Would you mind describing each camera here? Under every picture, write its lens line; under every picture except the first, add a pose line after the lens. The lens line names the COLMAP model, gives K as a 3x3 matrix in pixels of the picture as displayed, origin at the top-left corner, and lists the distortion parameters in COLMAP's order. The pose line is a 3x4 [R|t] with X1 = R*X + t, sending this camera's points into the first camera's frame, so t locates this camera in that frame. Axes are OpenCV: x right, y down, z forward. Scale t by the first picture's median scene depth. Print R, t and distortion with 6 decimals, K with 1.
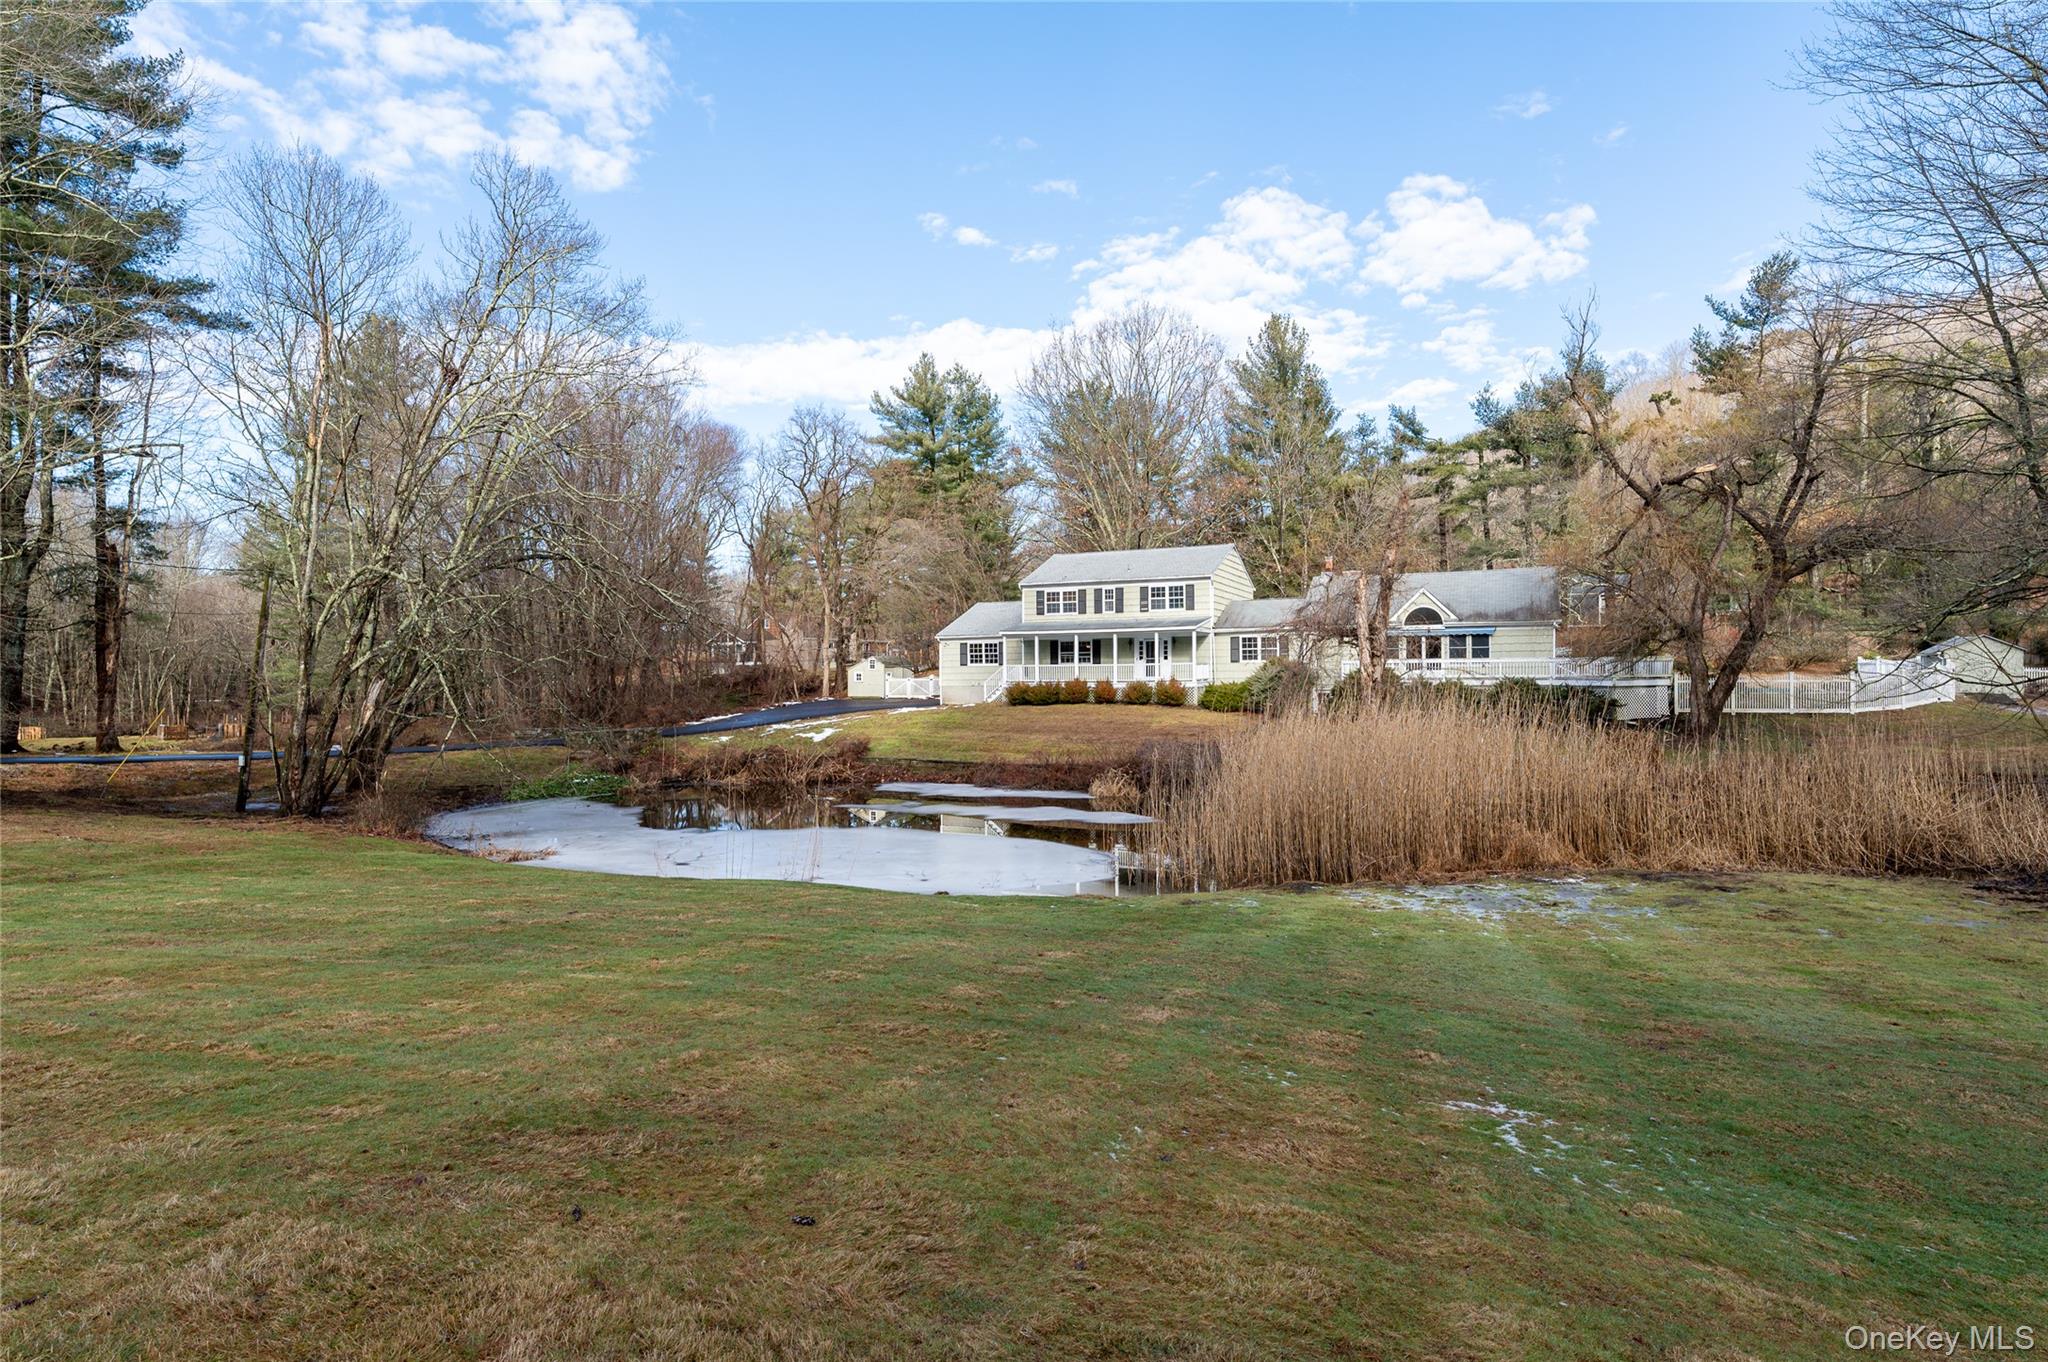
lens RADIAL K [[1075.2, 0, 1020.4], [0, 1075.2, 673.4], [0, 0, 1]] dist [-0.018275, -0.000983]
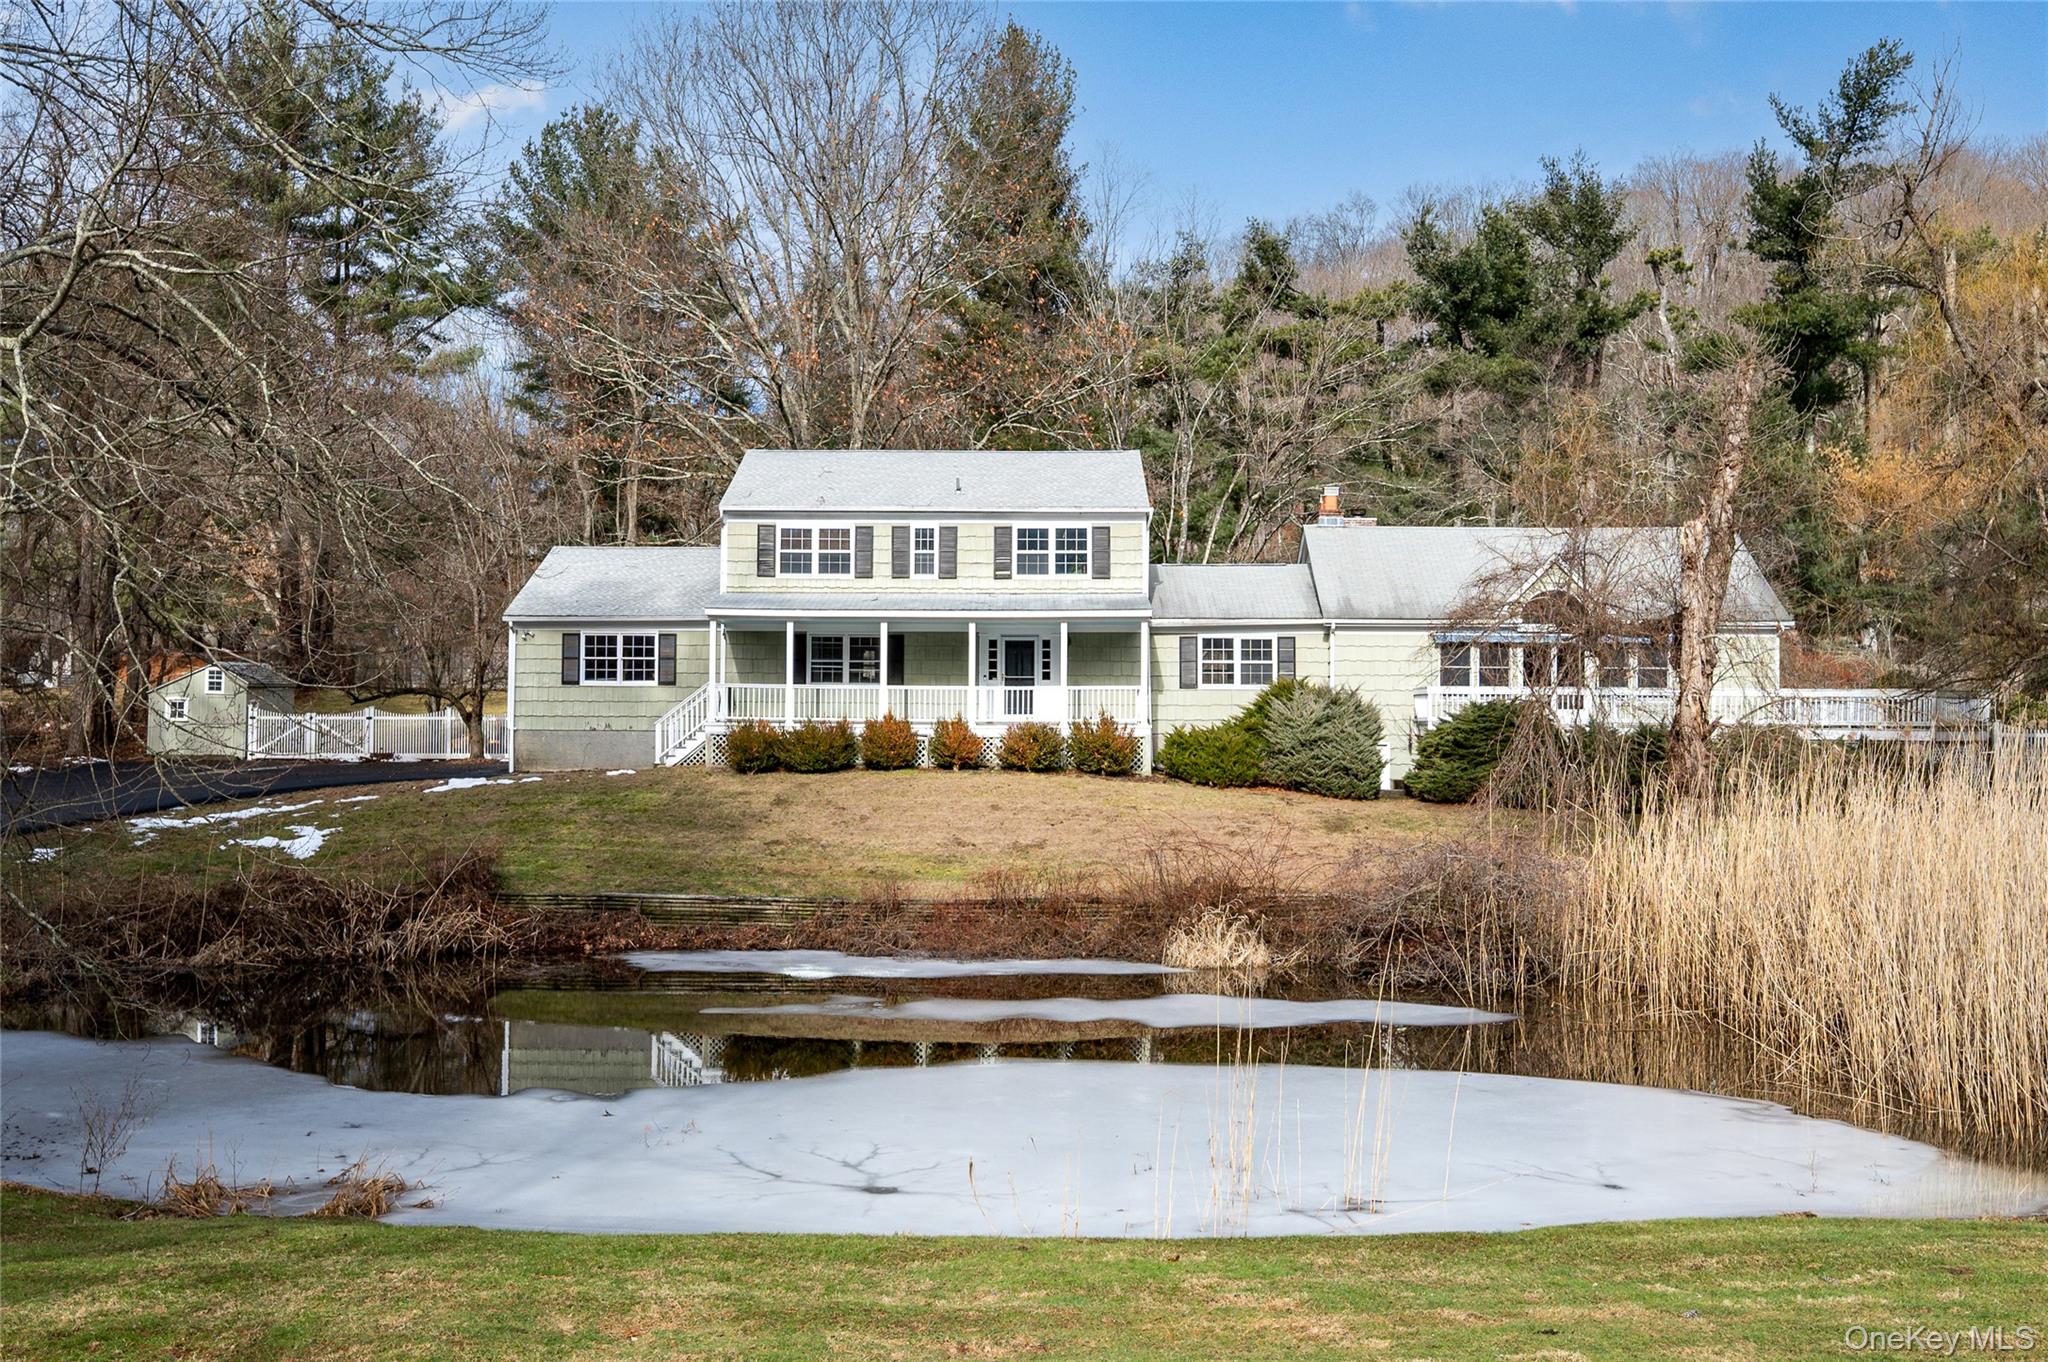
lens RADIAL K [[2047.1, 0, 1020.0], [0, 2047.1, 673.2], [0, 0, 1]] dist [-0.003542, 0.000000]
pose [[0.914670, 0.025229, 0.403413, -0.243120], [-0.014872, 0.999475, -0.028786, 0.010924], [-0.403928, 0.020330, 0.914565, 0.159225]]
